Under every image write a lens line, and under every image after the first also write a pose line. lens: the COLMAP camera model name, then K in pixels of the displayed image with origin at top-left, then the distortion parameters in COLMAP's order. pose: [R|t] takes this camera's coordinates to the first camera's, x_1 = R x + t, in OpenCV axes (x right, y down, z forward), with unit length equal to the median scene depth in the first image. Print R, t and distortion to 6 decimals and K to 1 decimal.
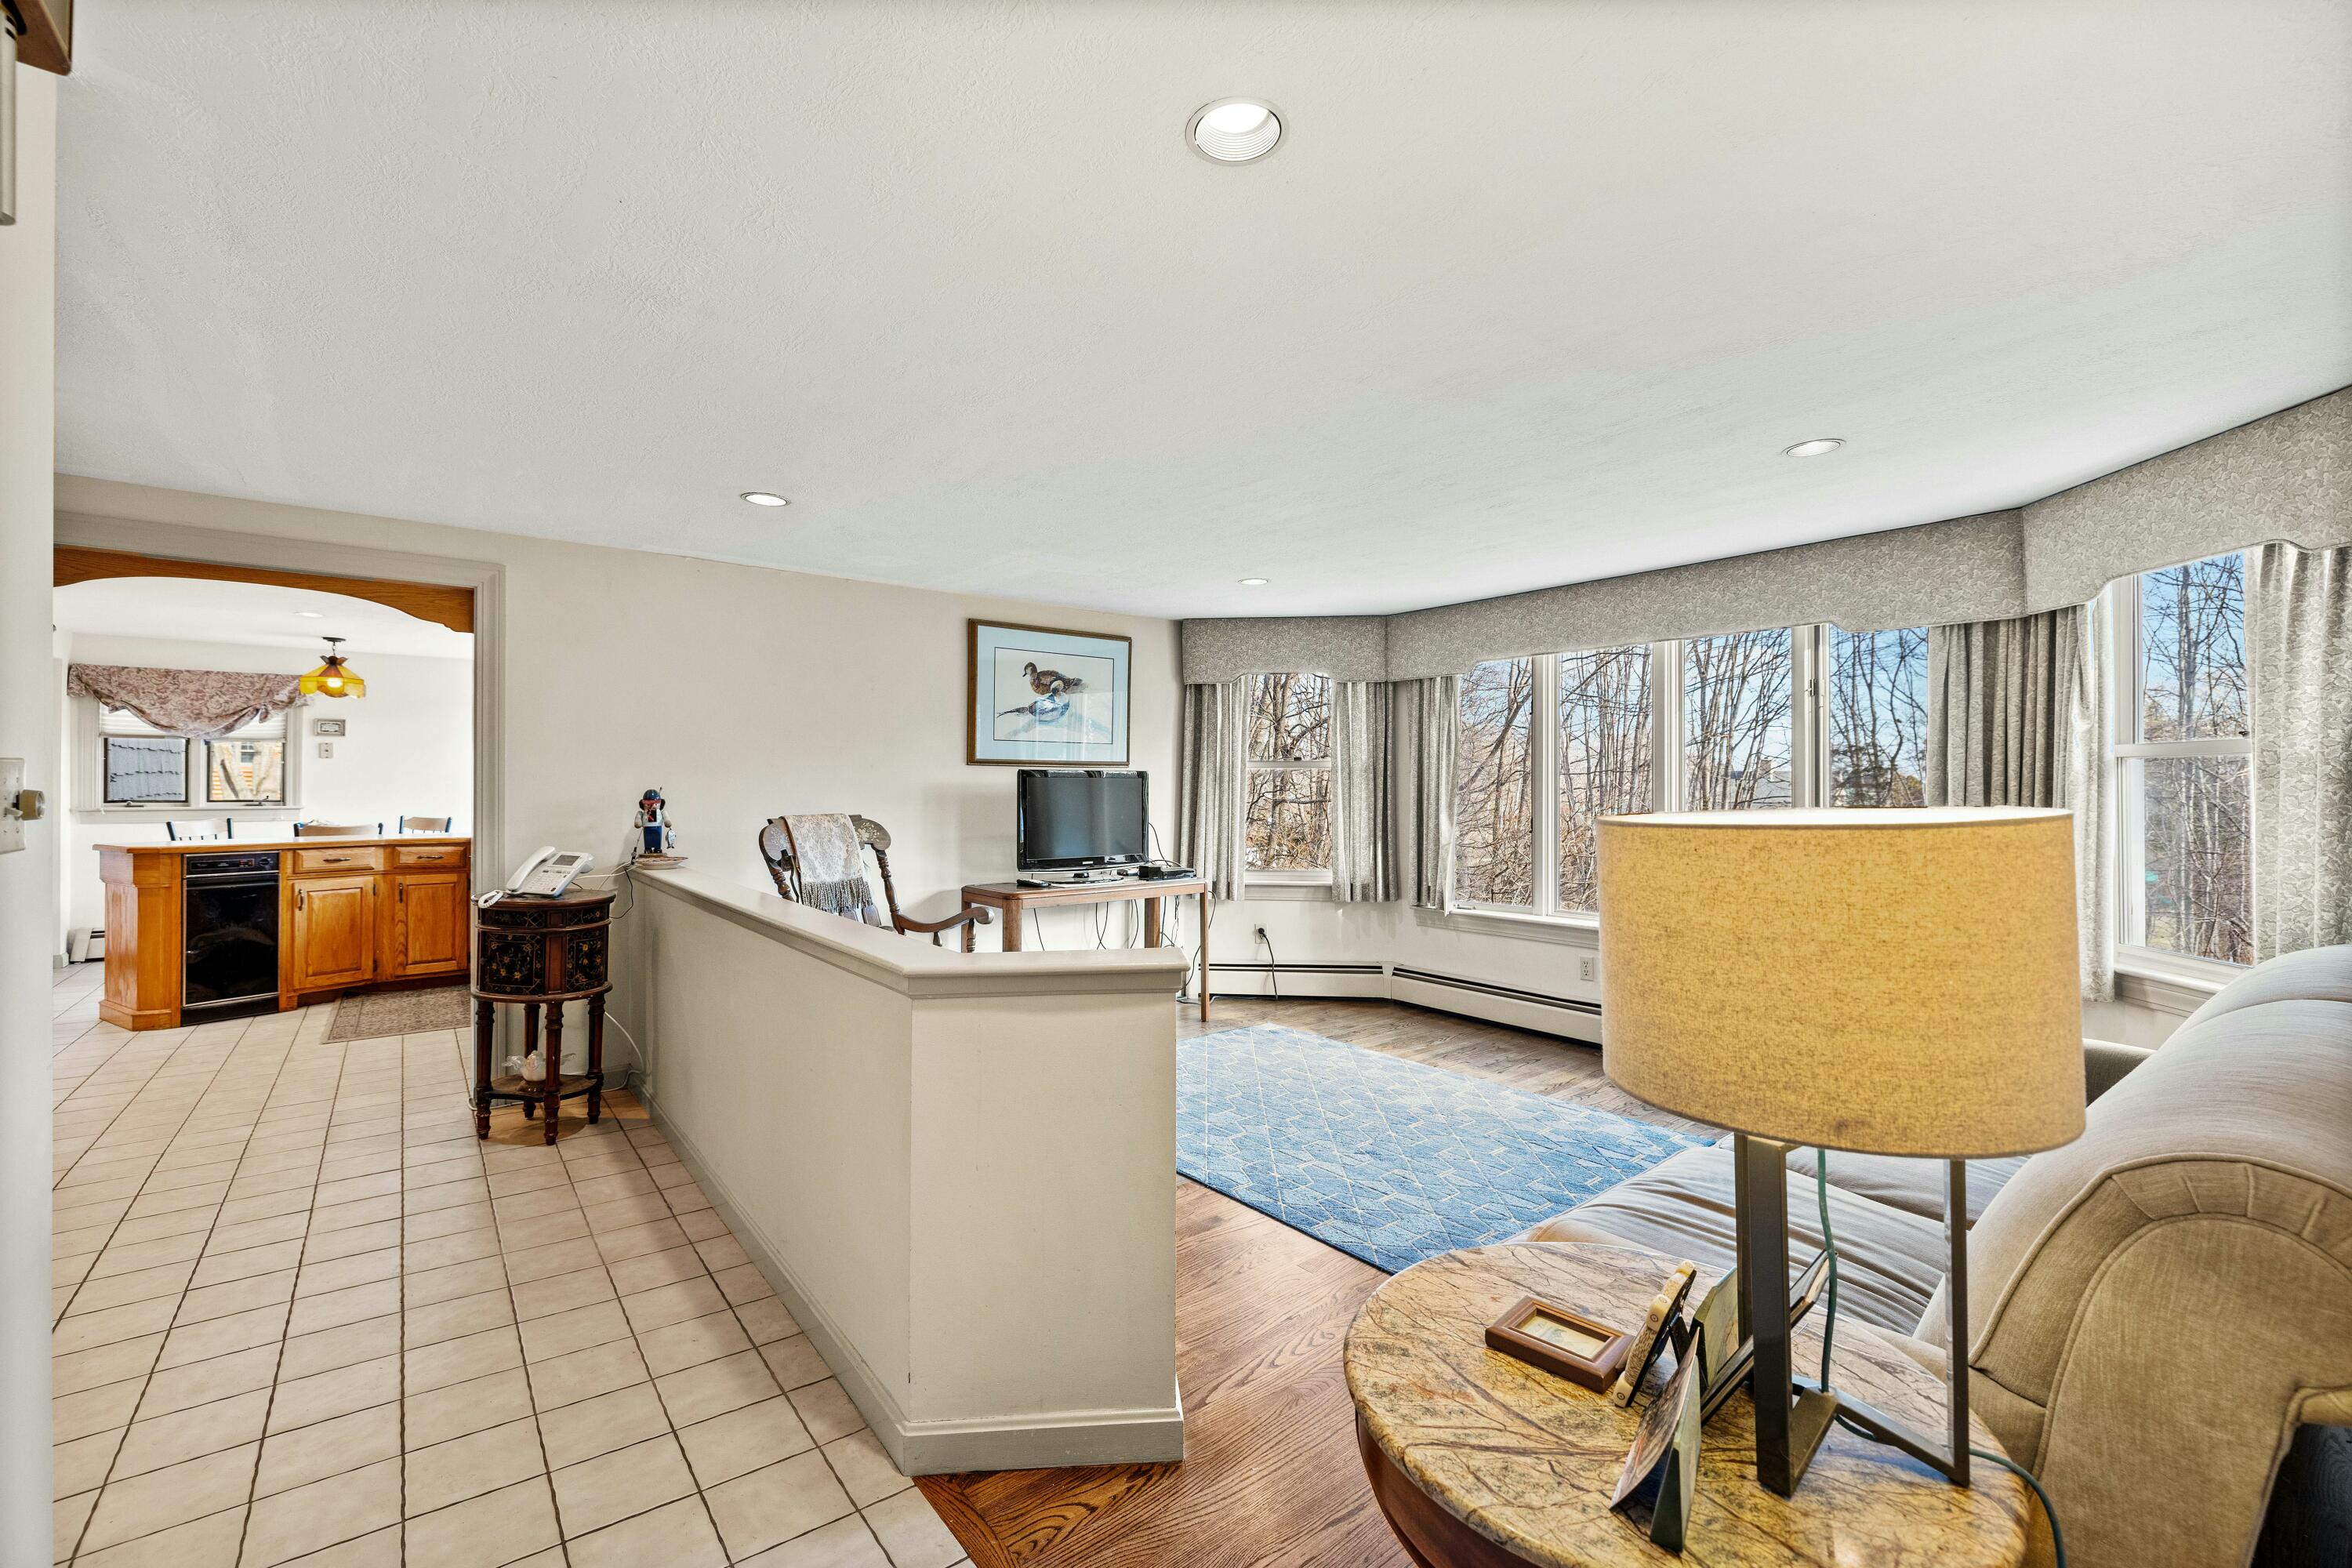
lens RADIAL K [[979.4, 0, 1169.2], [0, 979.4, 780.9], [0, 0, 1]] dist [-0.001333, -0.000245]
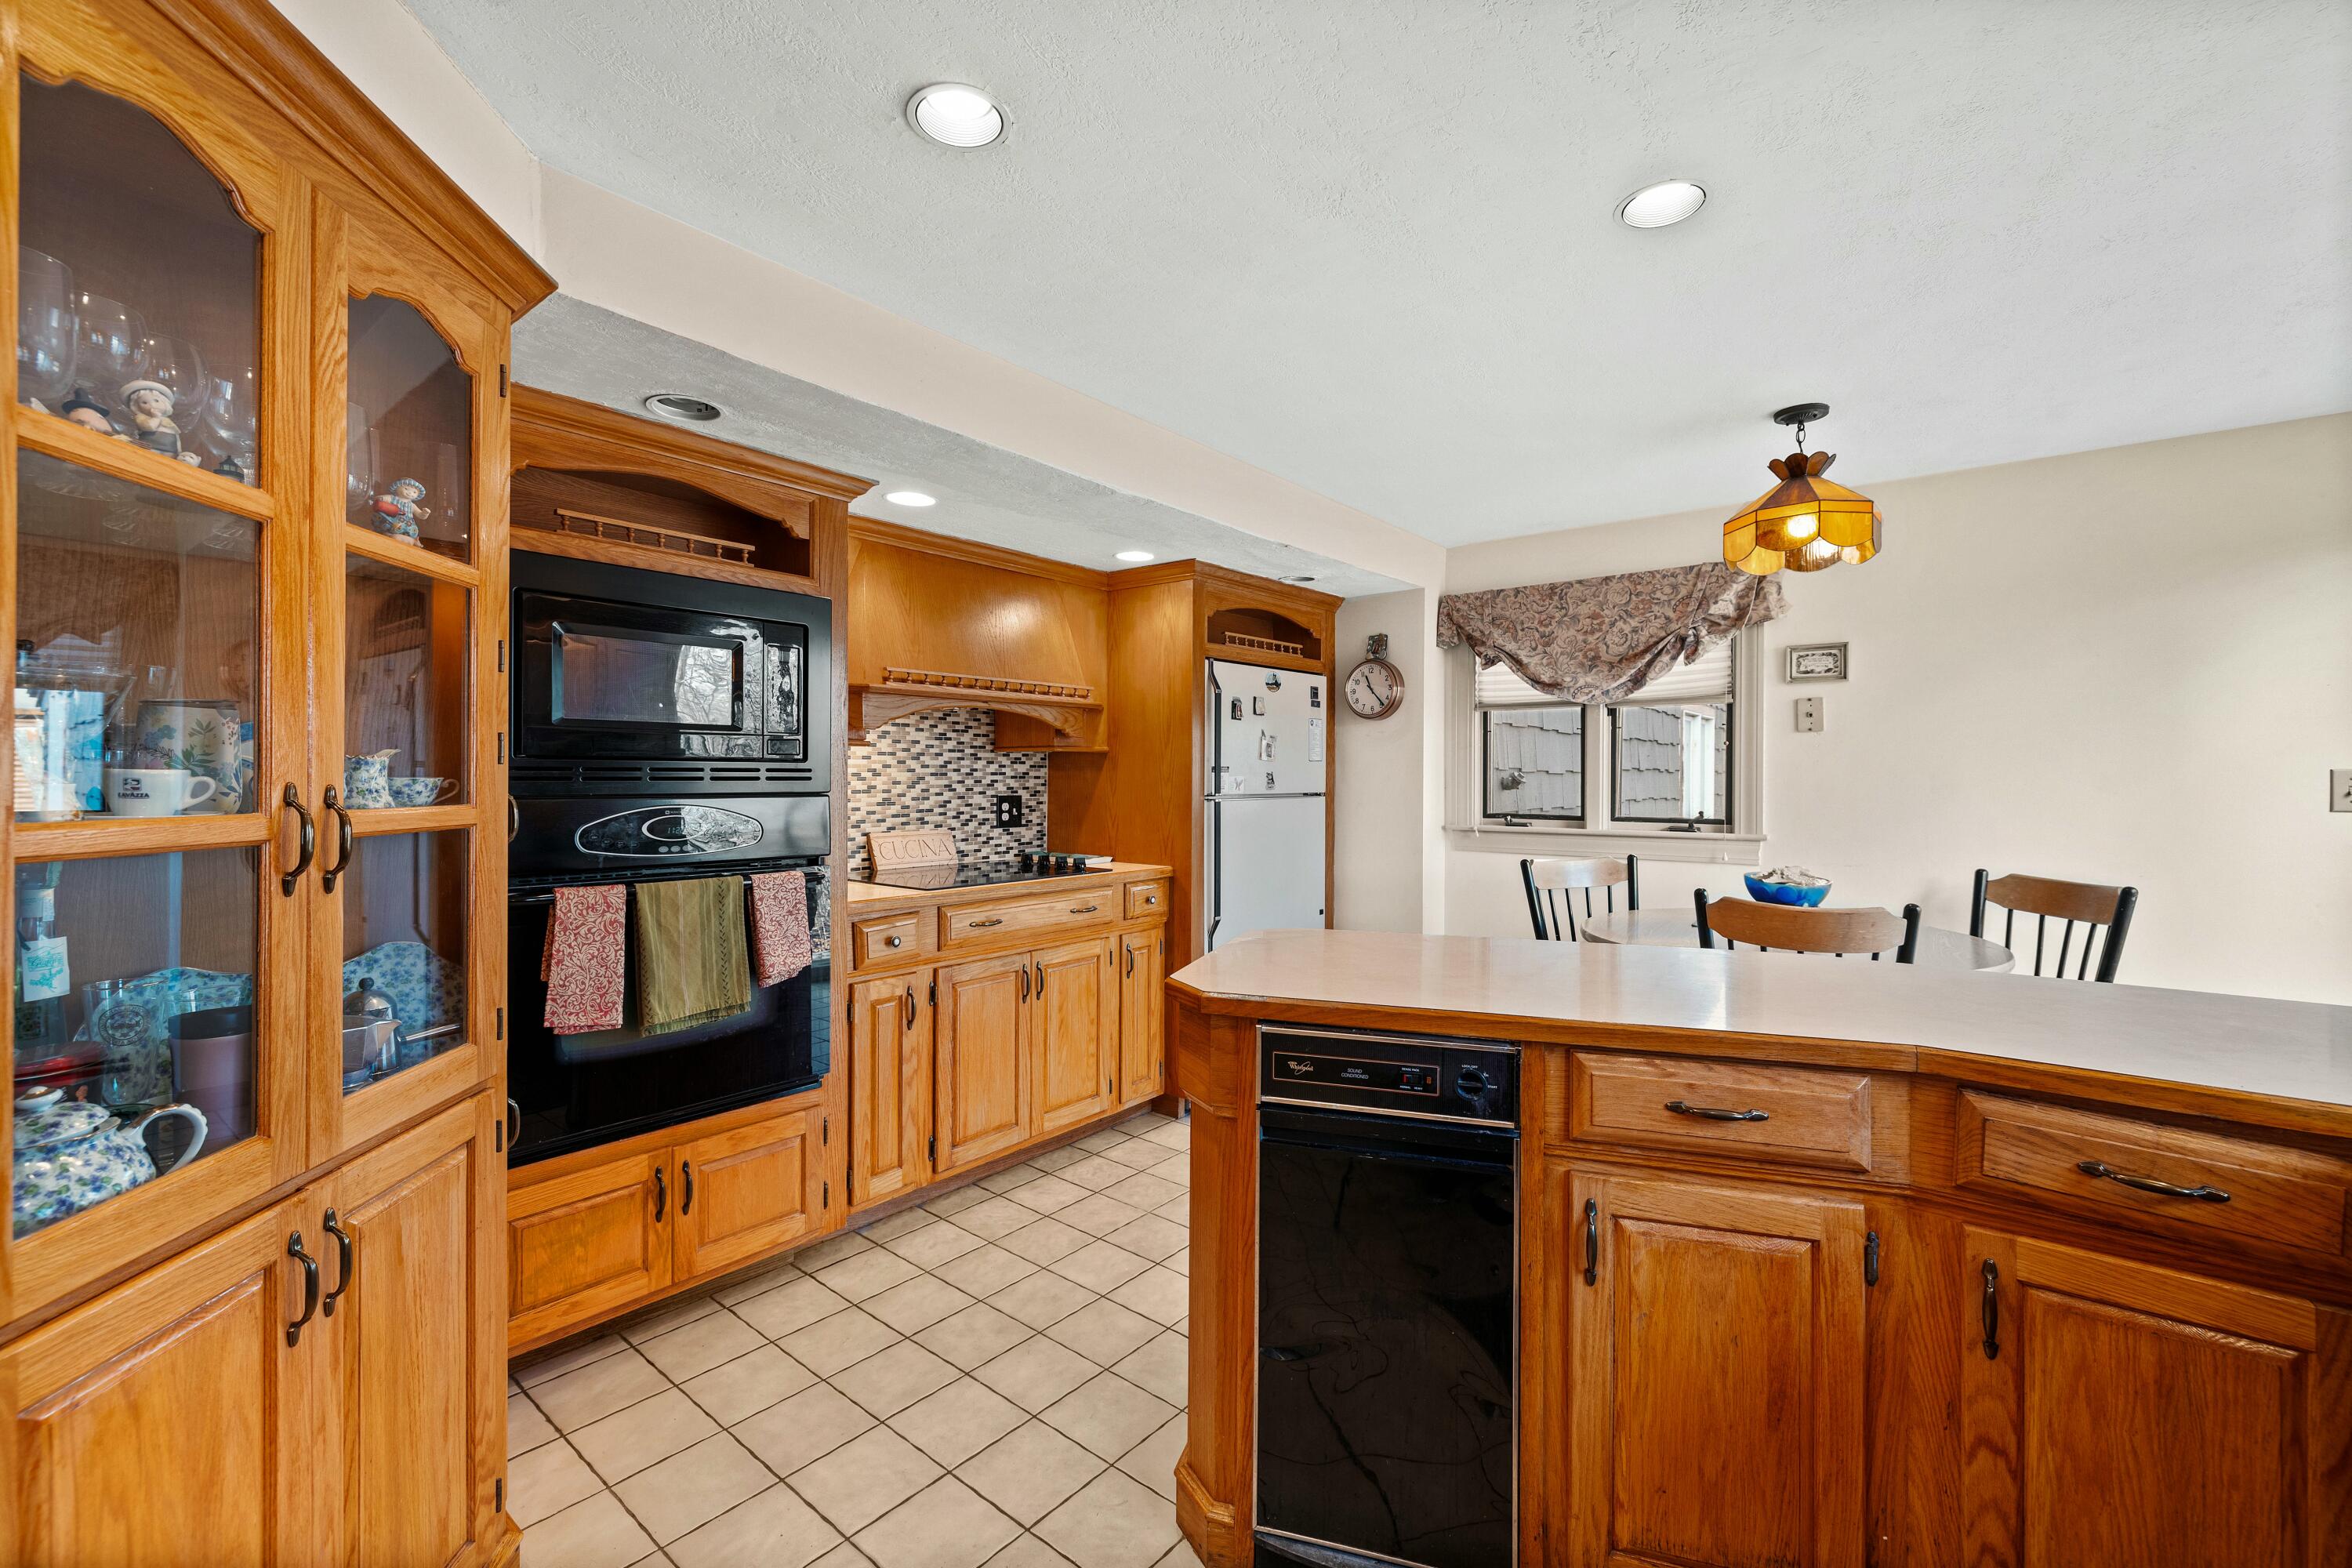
lens RADIAL K [[979.4, 0, 1169.2], [0, 979.4, 780.9], [0, 0, 1]] dist [-0.001333, -0.000245]
pose [[0.217729, -0.002410, -0.976006, -0.540796], [0.000697, 0.999997, -0.002314, 0.000476], [0.976009, -0.000176, 0.217730, 0.684286]]
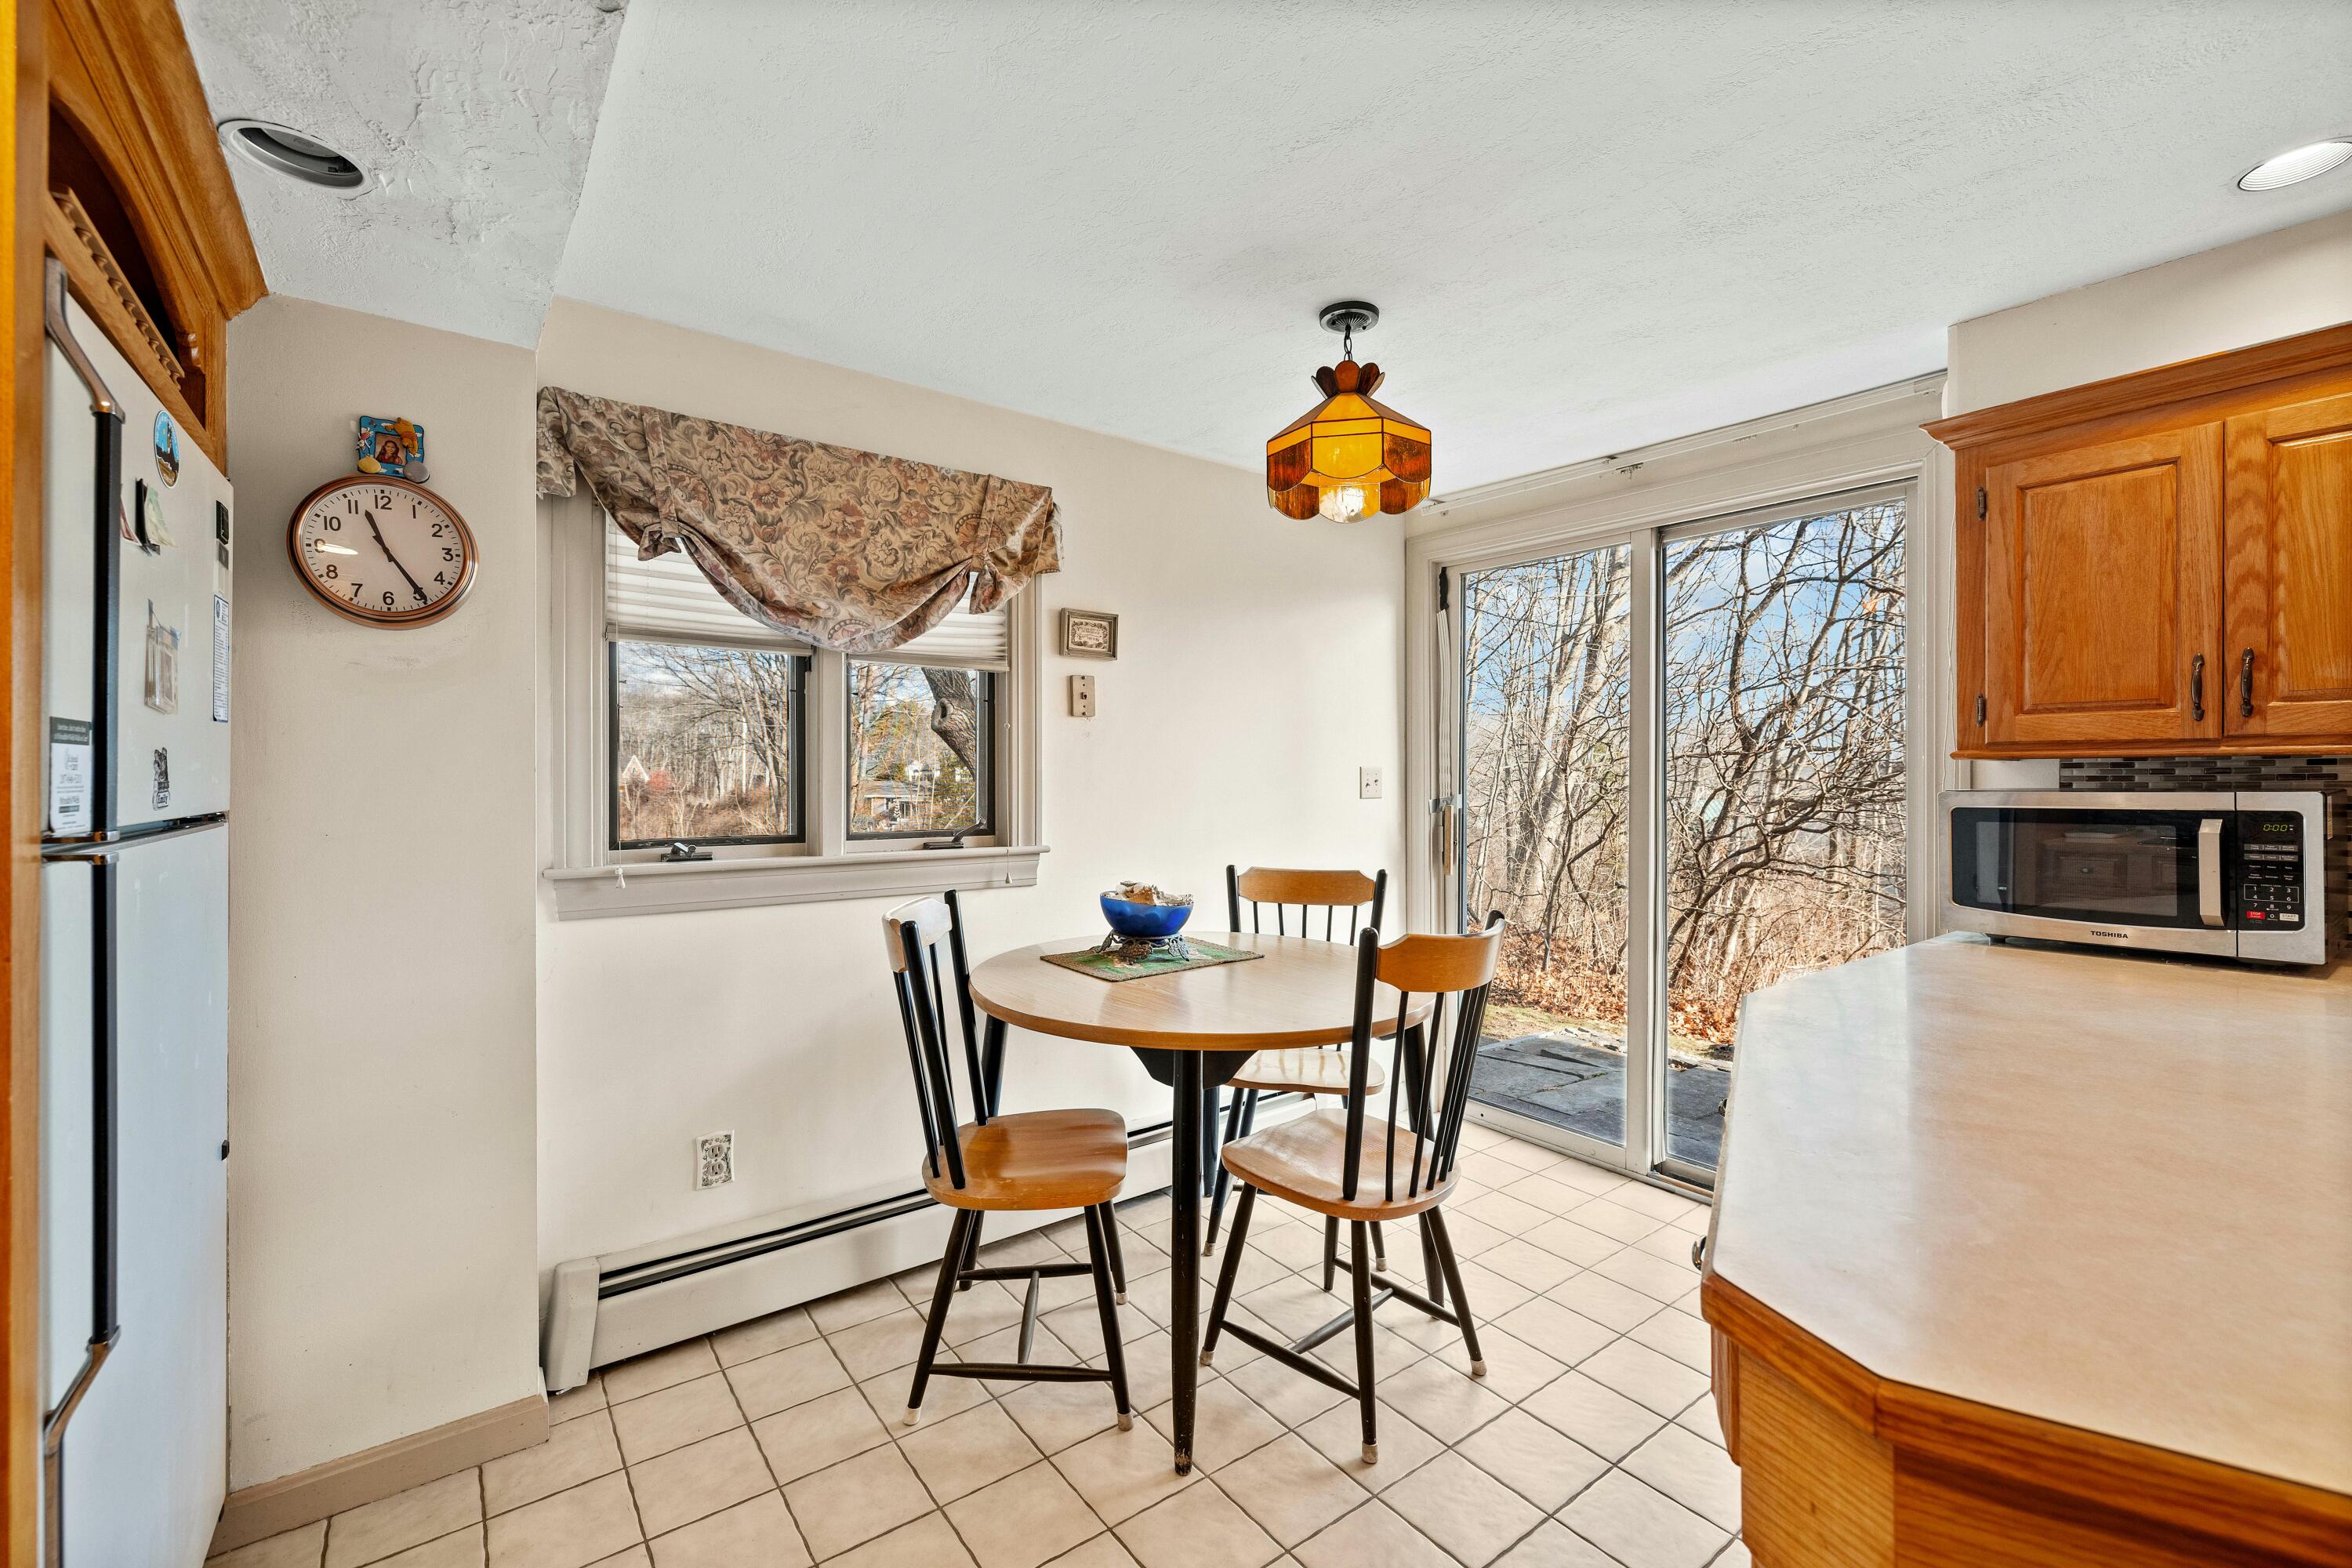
lens RADIAL K [[979.4, 0, 1169.2], [0, 979.4, 780.9], [0, 0, 1]] dist [-0.001333, -0.000245]
pose [[0.999800, -0.006998, -0.018722, -0.919309], [0.007070, 0.999968, 0.003813, 0.000287], [0.018695, -0.003945, 0.999817, 0.699993]]
